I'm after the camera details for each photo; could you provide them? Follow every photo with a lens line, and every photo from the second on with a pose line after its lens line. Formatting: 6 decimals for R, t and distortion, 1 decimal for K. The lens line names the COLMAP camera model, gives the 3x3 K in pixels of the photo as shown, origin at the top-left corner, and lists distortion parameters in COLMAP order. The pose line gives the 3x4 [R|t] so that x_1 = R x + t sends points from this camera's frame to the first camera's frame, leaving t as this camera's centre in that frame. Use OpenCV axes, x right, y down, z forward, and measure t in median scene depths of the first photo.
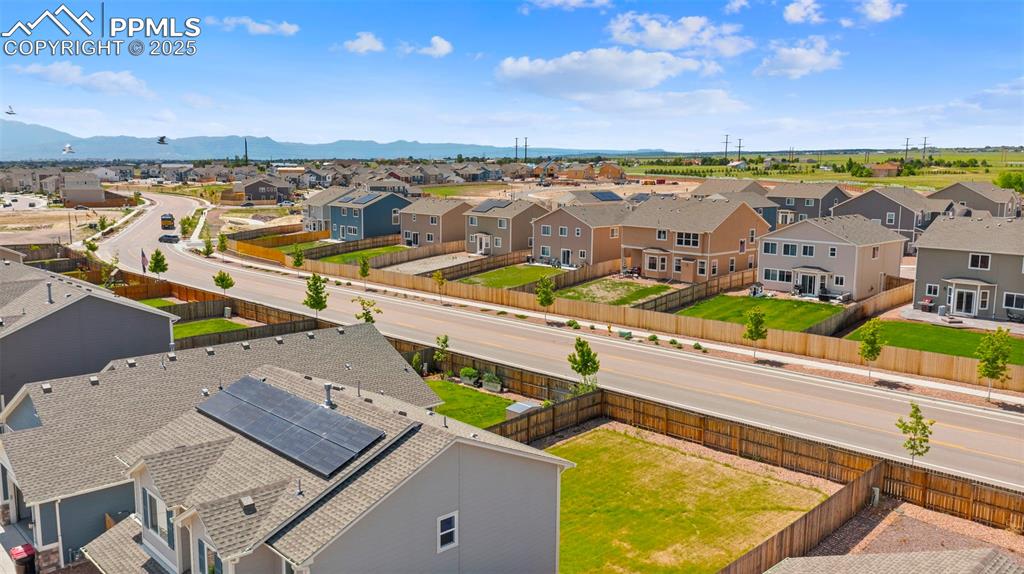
lens RADIAL K [[817.0, 0, 512.0], [0, 817.0, 287.0], [0, 0, 1]] dist [-0.005826, 0.005718]
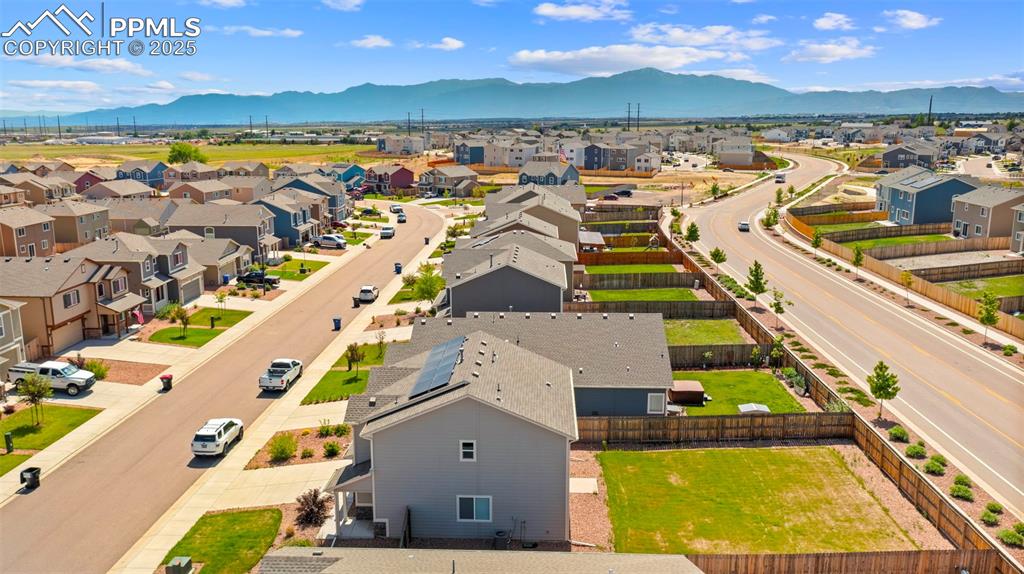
lens RADIAL K [[817.0, 0, 512.0], [0, 817.0, 287.0], [0, 0, 1]] dist [-0.005826, 0.005718]
pose [[0.691307, 0.137485, -0.709361, 0.324000], [-0.098494, 0.990498, 0.095987, -0.055333], [0.715817, 0.003512, 0.698279, -0.020280]]
